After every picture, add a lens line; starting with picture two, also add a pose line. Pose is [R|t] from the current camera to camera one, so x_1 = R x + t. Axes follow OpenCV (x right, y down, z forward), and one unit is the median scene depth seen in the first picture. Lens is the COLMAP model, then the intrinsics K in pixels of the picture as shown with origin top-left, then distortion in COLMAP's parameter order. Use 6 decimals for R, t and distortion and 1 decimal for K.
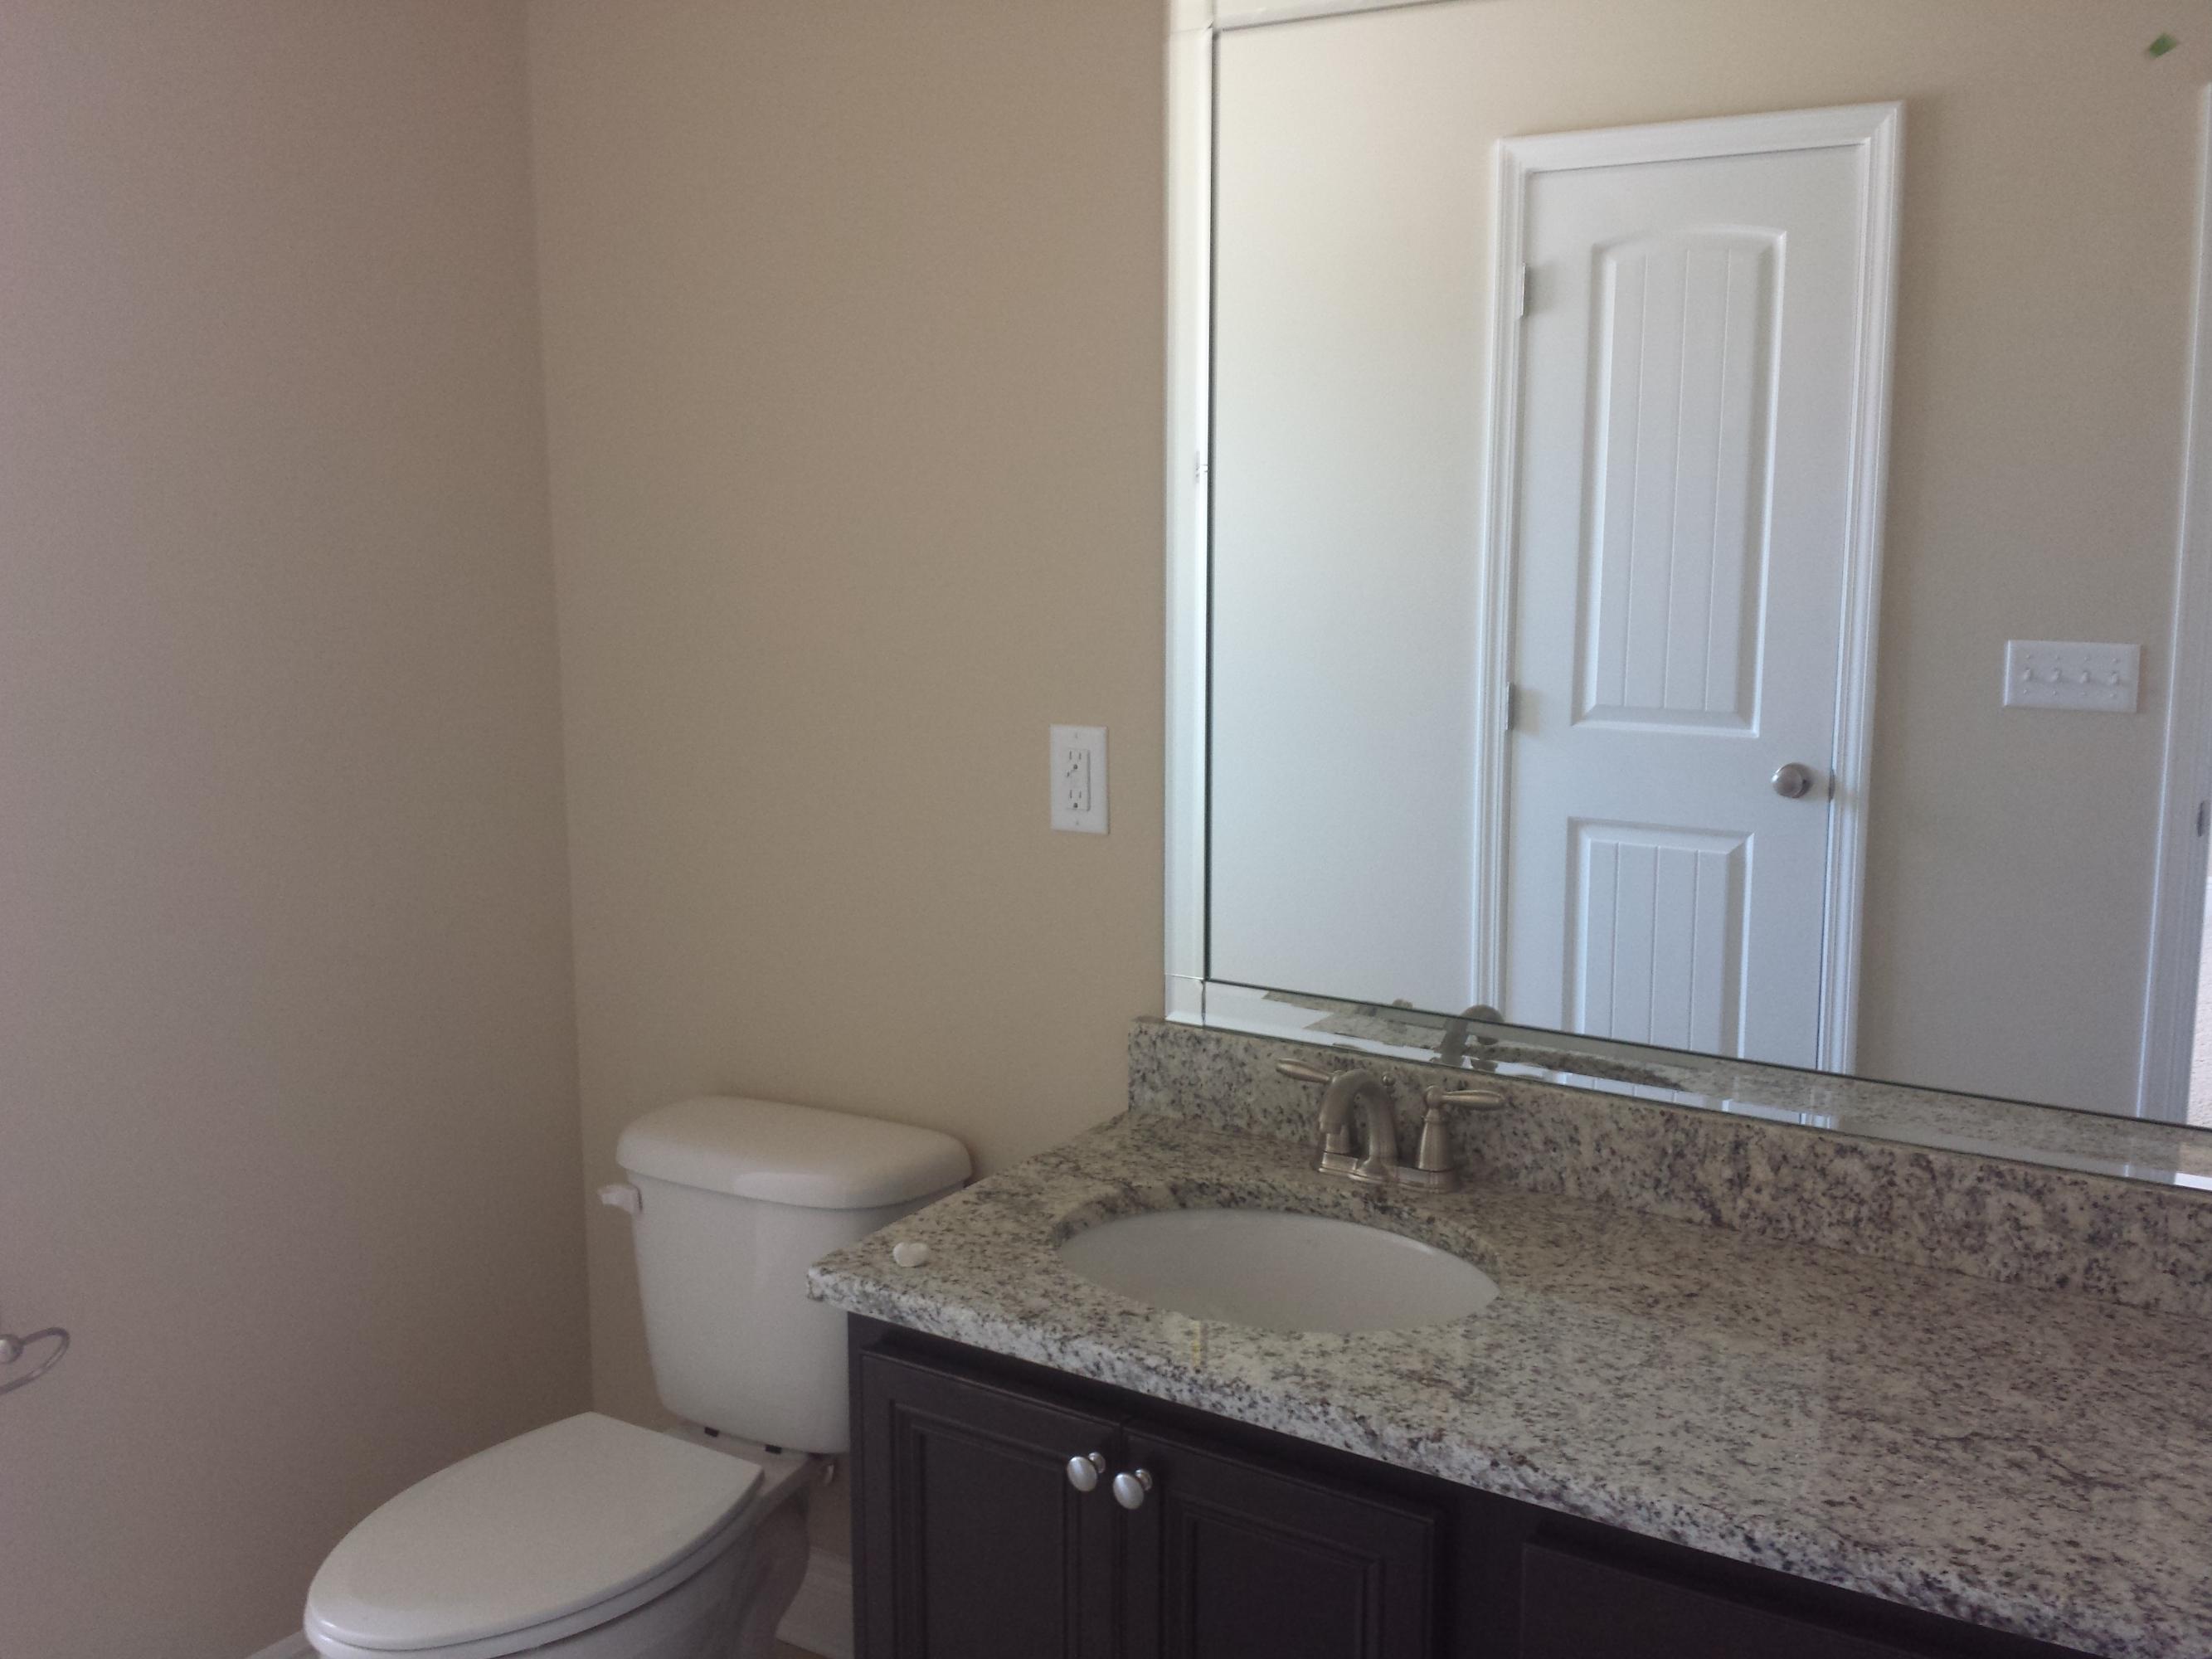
lens RADIAL K [[2128.0, 0, 1097.5], [0, 2128.0, 853.6], [0, 0, 1]] dist [0.186787, -0.444356]
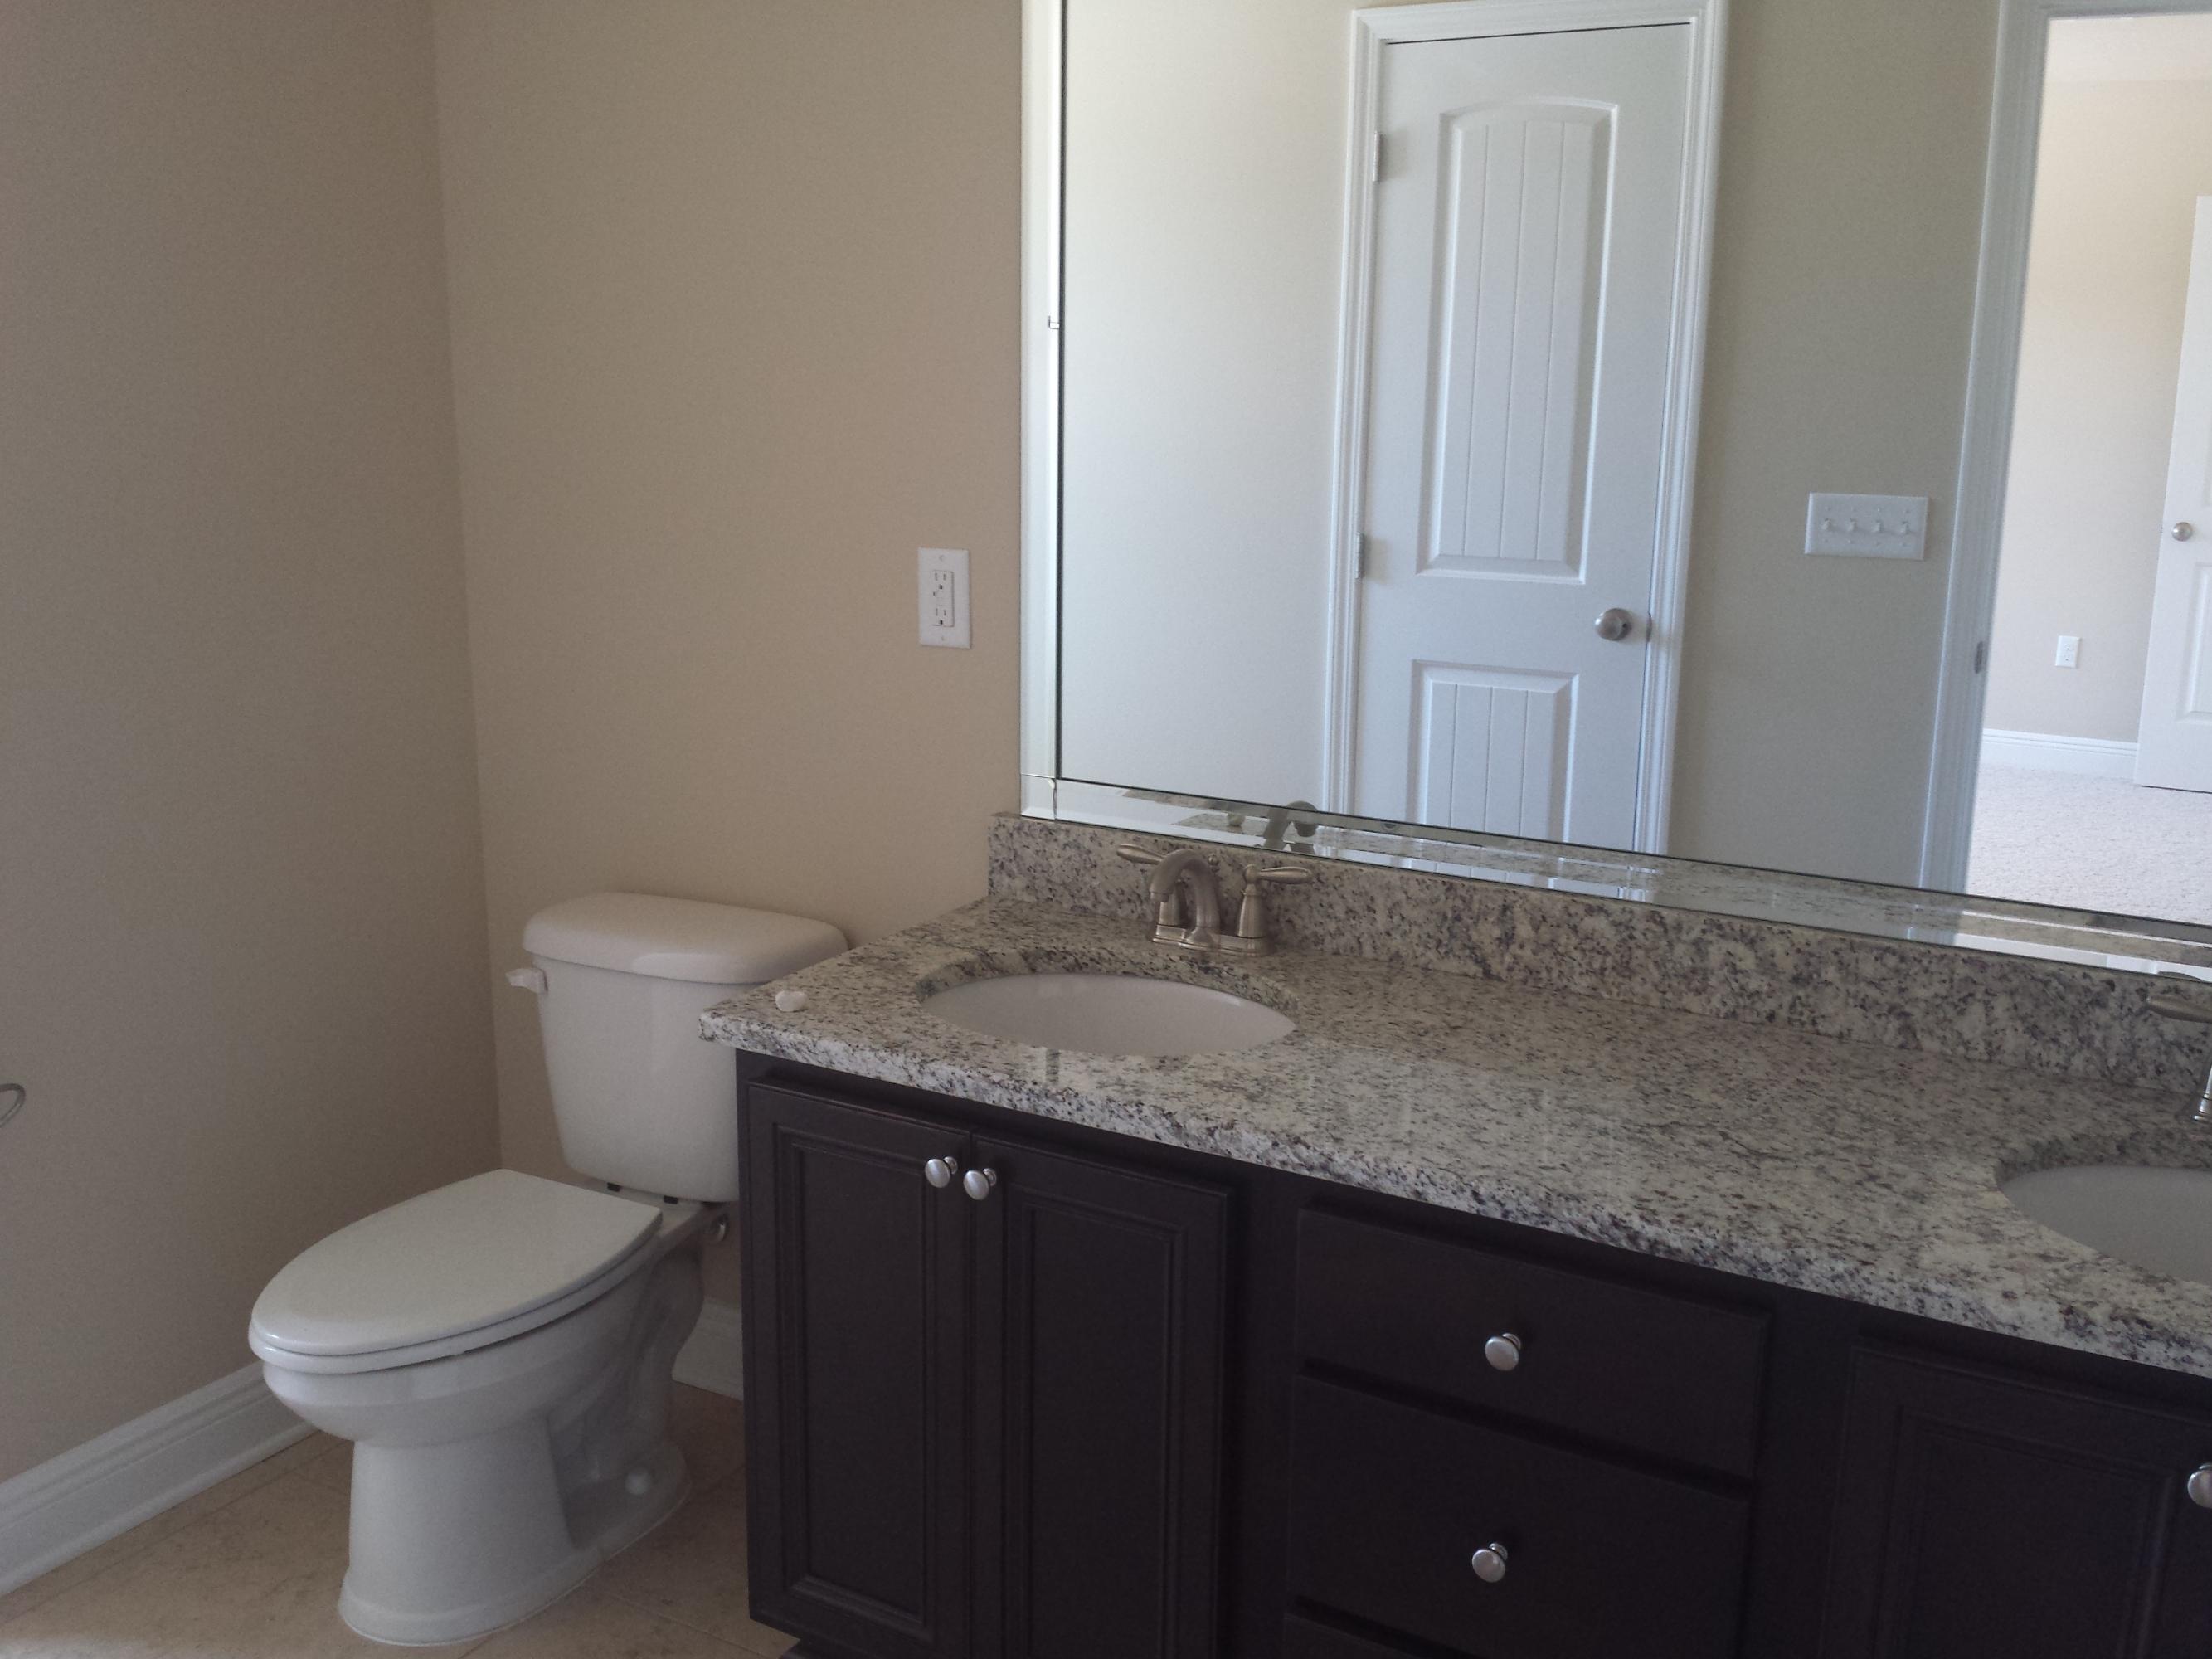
lens RADIAL K [[2128.0, 0, 1097.5], [0, 2128.0, 853.6], [0, 0, 1]] dist [0.186787, -0.444356]
pose [[0.998772, 0.000977, 0.049539, 0.020472], [-0.003830, 0.998337, 0.057528, 0.042336], [-0.049400, -0.057647, 0.997114, -0.147477]]
